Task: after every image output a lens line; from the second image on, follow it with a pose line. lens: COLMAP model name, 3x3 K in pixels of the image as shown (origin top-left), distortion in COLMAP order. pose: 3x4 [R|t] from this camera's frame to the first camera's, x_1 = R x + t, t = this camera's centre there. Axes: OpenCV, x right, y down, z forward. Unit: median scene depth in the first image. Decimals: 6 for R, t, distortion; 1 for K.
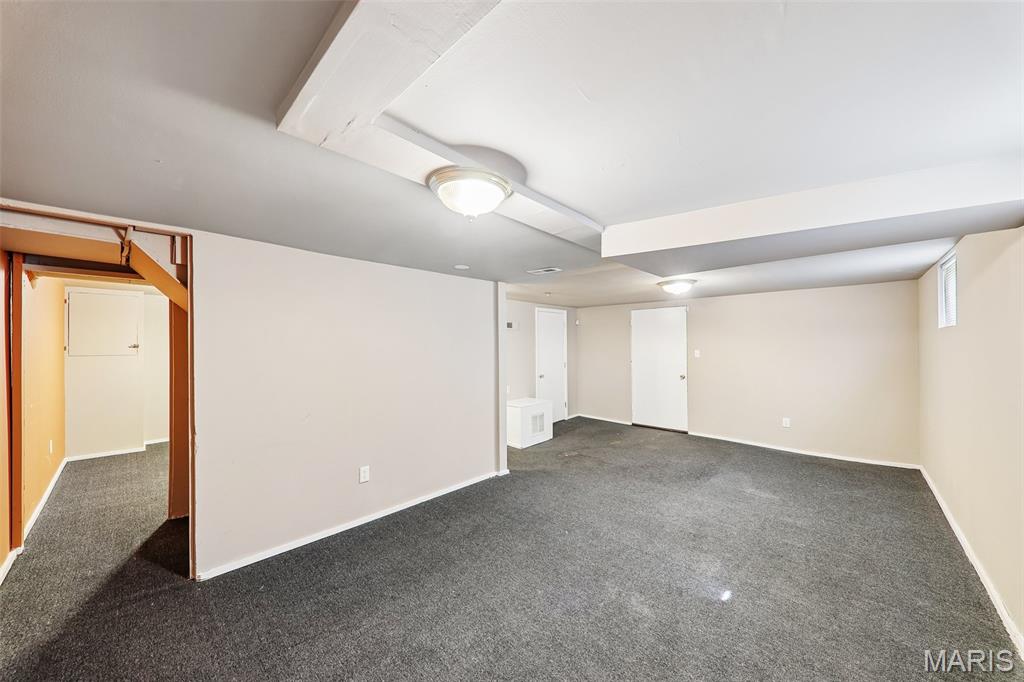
lens RADIAL K [[354.3, 0, 514.5], [0, 354.3, 343.9], [0, 0, 1]] dist [0.000122, -0.000839]
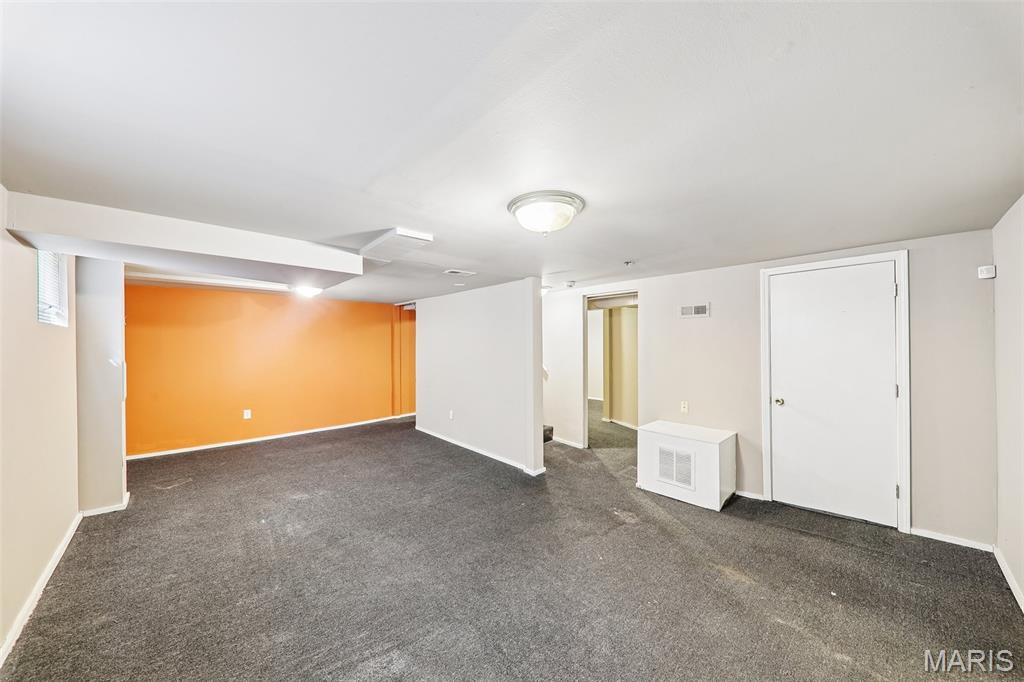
lens RADIAL K [[354.3, 0, 513.9], [0, 354.3, 342.0], [0, 0, 1]] dist [0.000122, -0.000839]
pose [[-0.063033, 0.002886, -0.998007, 0.719080], [0.012133, 0.999924, 0.002126, -0.000317], [0.997938, -0.011975, -0.063063, 0.769713]]
